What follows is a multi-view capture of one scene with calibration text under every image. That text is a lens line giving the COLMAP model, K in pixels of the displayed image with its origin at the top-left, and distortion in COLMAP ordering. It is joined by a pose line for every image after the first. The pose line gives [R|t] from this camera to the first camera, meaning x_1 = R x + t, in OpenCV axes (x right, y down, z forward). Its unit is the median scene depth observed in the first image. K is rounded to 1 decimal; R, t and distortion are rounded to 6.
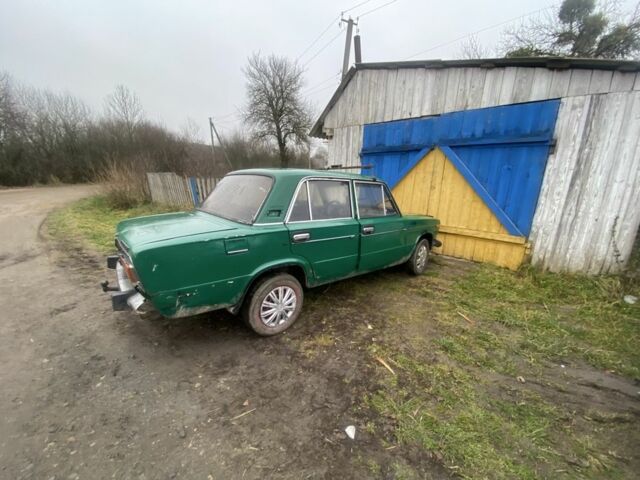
lens RADIAL K [[259.2, 0, 320.0], [0, 259.2, 240.0], [0, 0, 1]] dist [0.013701, -0.017922]
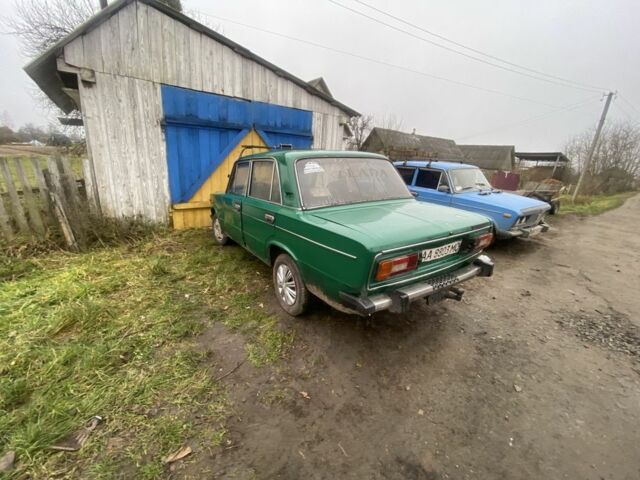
lens RADIAL K [[259.2, 0, 320.0], [0, 259.2, 240.0], [0, 0, 1]] dist [0.013701, -0.017922]
pose [[0.118298, -0.298678, 0.946994, -0.738160], [0.206925, 0.940168, 0.270676, -0.141725], [-0.971179, 0.163936, 0.173024, 0.571901]]
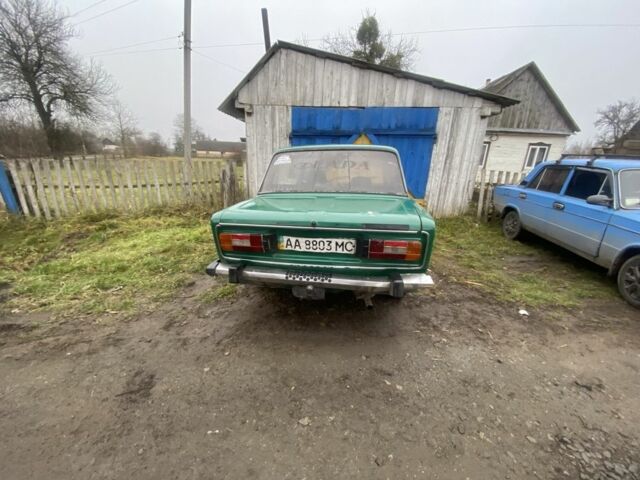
lens RADIAL K [[259.2, 0, 320.0], [0, 259.2, 240.0], [0, 0, 1]] dist [0.013701, -0.017922]
pose [[0.755733, -0.184109, 0.628467, -0.563450], [0.152339, 0.982766, 0.104714, -0.021168], [-0.636915, 0.016604, 0.770755, 0.180166]]
